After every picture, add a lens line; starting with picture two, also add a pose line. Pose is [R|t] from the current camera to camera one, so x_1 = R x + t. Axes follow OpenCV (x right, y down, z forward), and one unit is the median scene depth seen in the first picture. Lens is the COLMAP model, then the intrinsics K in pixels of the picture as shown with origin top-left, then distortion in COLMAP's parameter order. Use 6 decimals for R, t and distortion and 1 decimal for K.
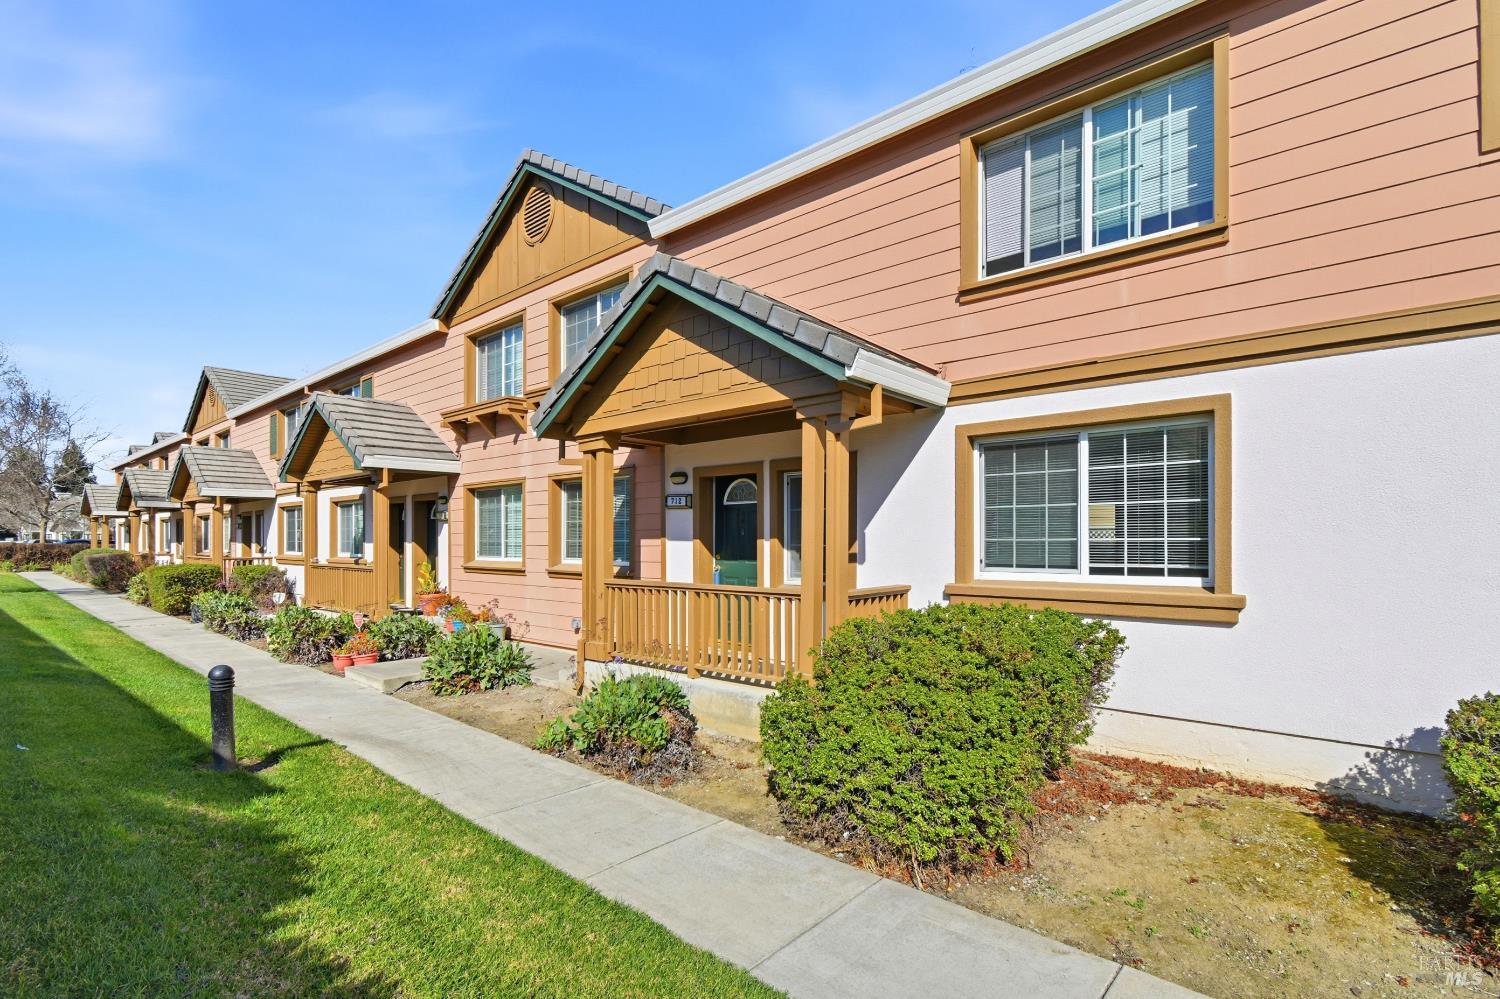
lens RADIAL K [[680.3, 0, 752.5], [0, 680.3, 534.5], [0, 0, 1]] dist [0.002159, 0.000561]
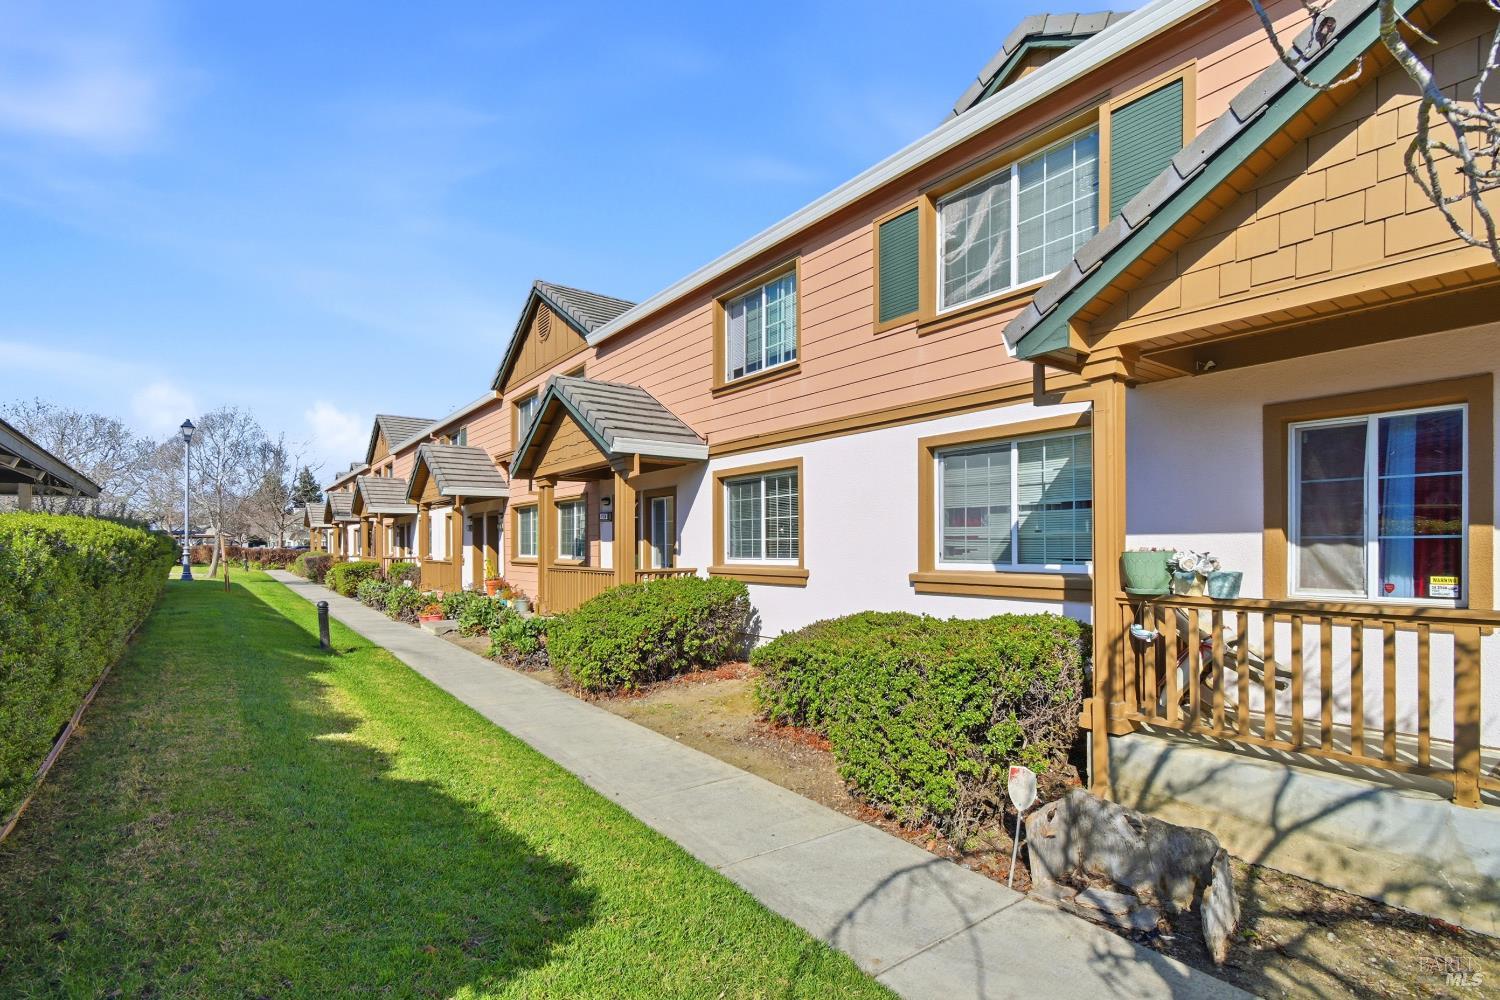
lens RADIAL K [[680.3, 0, 752.5], [0, 680.3, 535.0], [0, 0, 1]] dist [0.002159, 0.000561]
pose [[0.978516, -0.017581, -0.205422, 0.565475], [0.018699, 0.999819, 0.003502, -0.005984], [0.205323, -0.007268, 0.978667, -0.473370]]
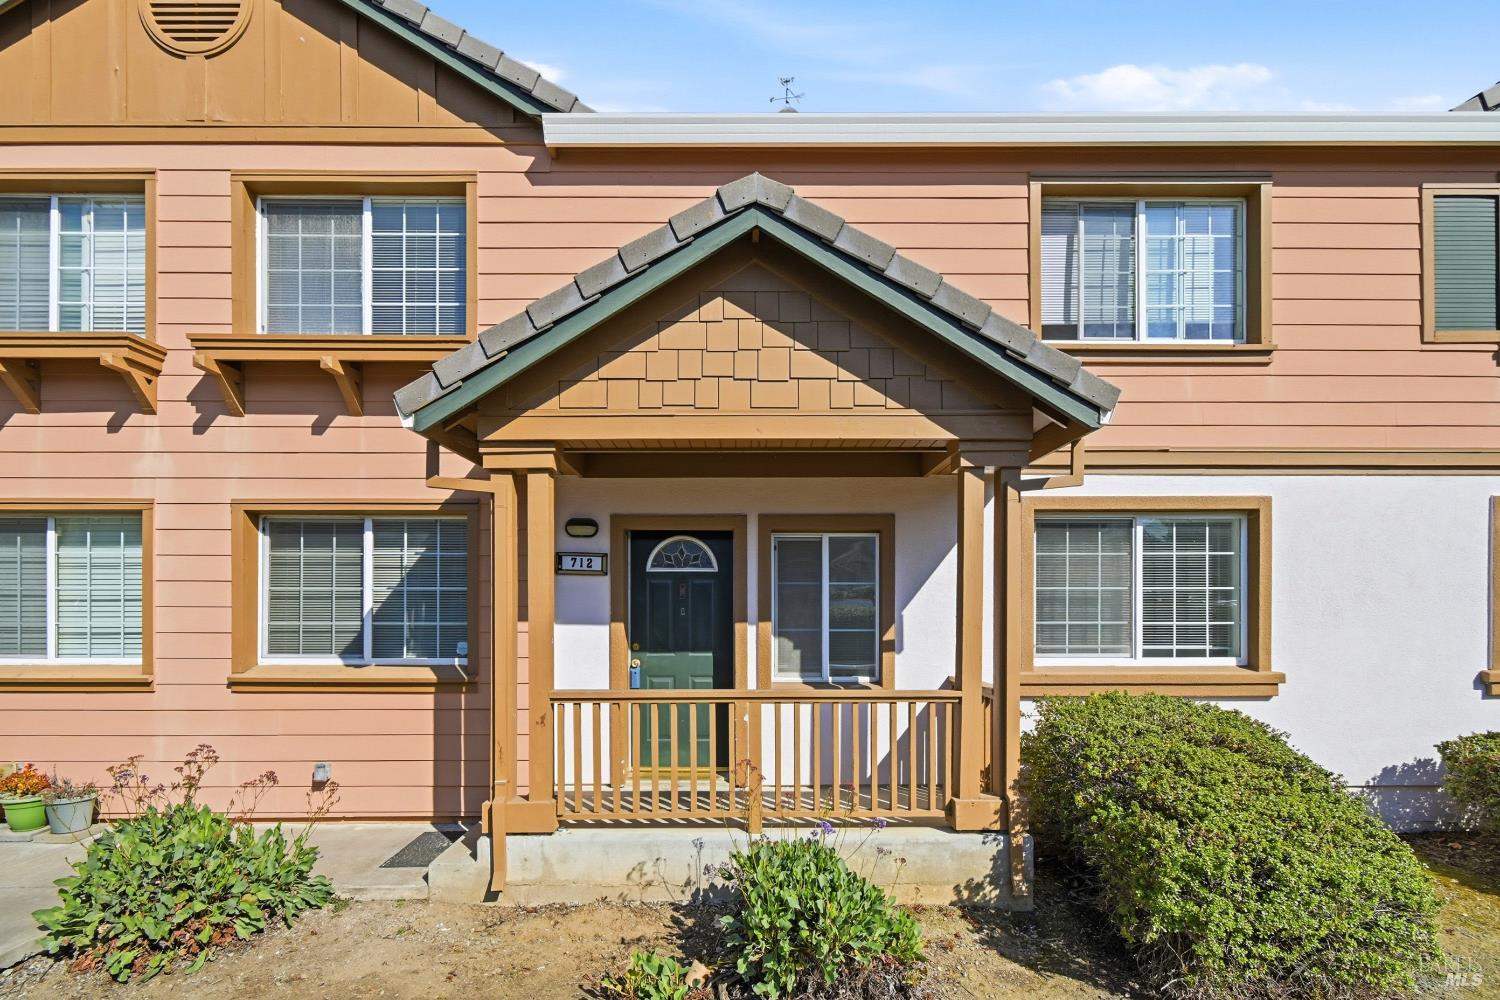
lens RADIAL K [[730.0, 0, 745.6], [0, 730.0, 614.3], [0, 0, 1]] dist [0.023139, -0.011791]
pose [[0.760973, 0.008325, 0.648730, -0.469034], [-0.006785, 0.999965, -0.004872, 0.002342], [-0.648748, -0.000694, 0.761003, 0.381182]]
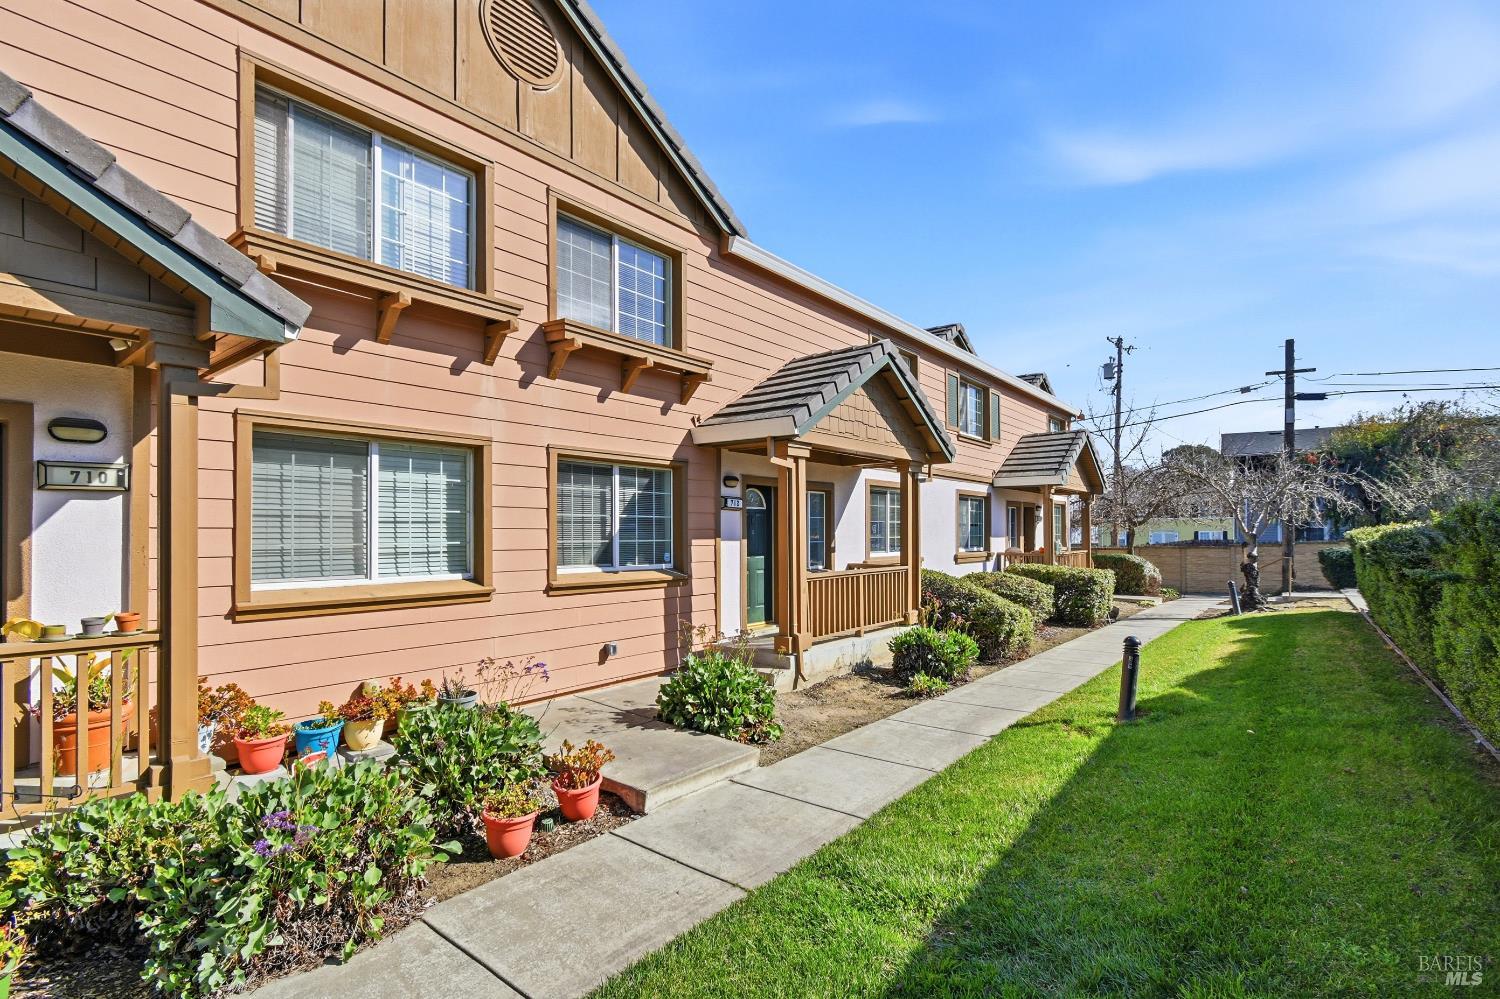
lens RADIAL K [[680.3, 0, 752.5], [0, 680.3, 534.5], [0, 0, 1]] dist [0.002159, 0.000561]
pose [[-0.008196, 0.007660, 0.999937, -1.252101], [0.004009, 0.999963, -0.007627, 0.009748], [-0.999958, 0.003946, -0.008226, 1.027365]]
